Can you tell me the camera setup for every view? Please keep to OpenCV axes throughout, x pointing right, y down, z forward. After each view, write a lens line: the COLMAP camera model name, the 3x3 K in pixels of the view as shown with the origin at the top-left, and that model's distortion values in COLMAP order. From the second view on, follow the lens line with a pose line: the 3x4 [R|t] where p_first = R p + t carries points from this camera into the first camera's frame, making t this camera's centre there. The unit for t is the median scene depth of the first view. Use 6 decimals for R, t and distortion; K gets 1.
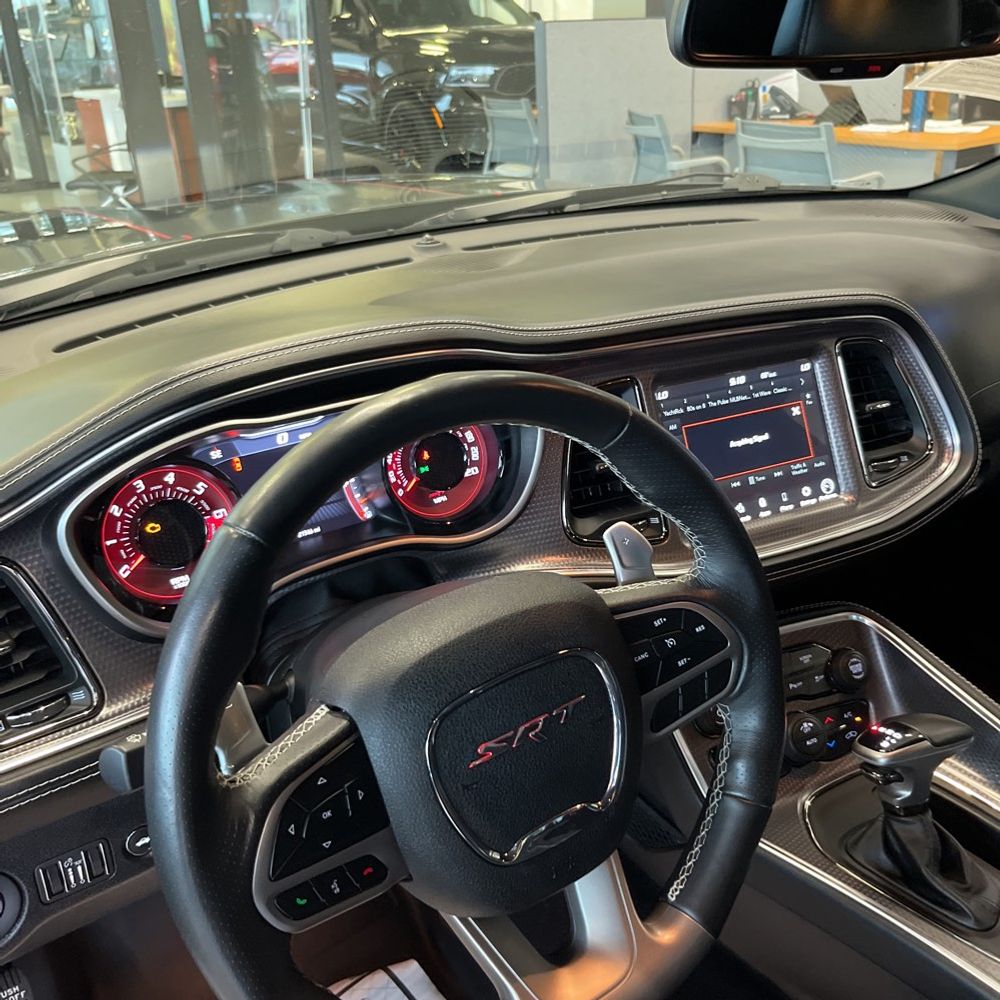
lens RADIAL K [[1013.8, 0, 500.3], [0, 1013.8, 500.4], [0, 0, 1]] dist [0.010247, 0.000000]
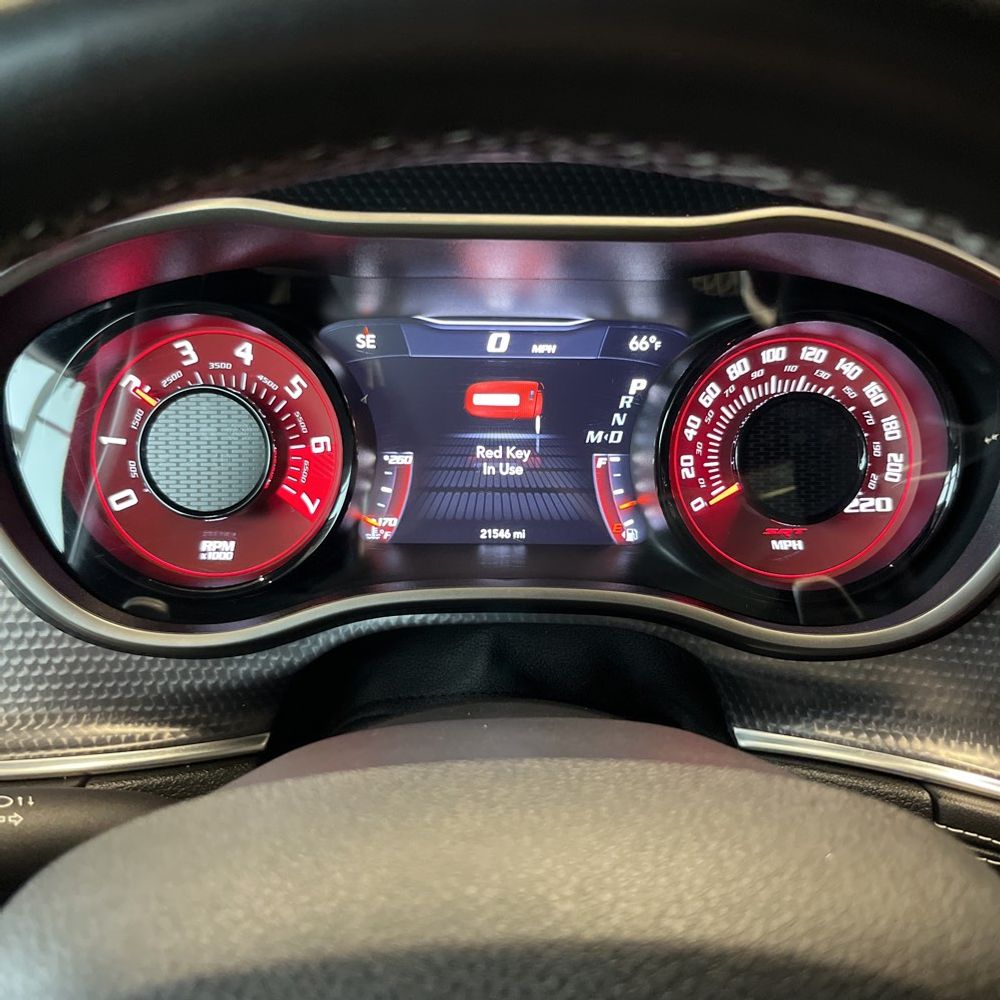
lens RADIAL K [[1013.8, 0, 499.1], [0, 1013.8, 501.9], [0, 0, 1]] dist [0.010247, 0.000000]
pose [[0.833068, 0.237727, -0.499483, 0.057057], [-0.267065, 0.963588, 0.013190, 0.008946], [0.484431, 0.122406, 0.866224, 0.533081]]
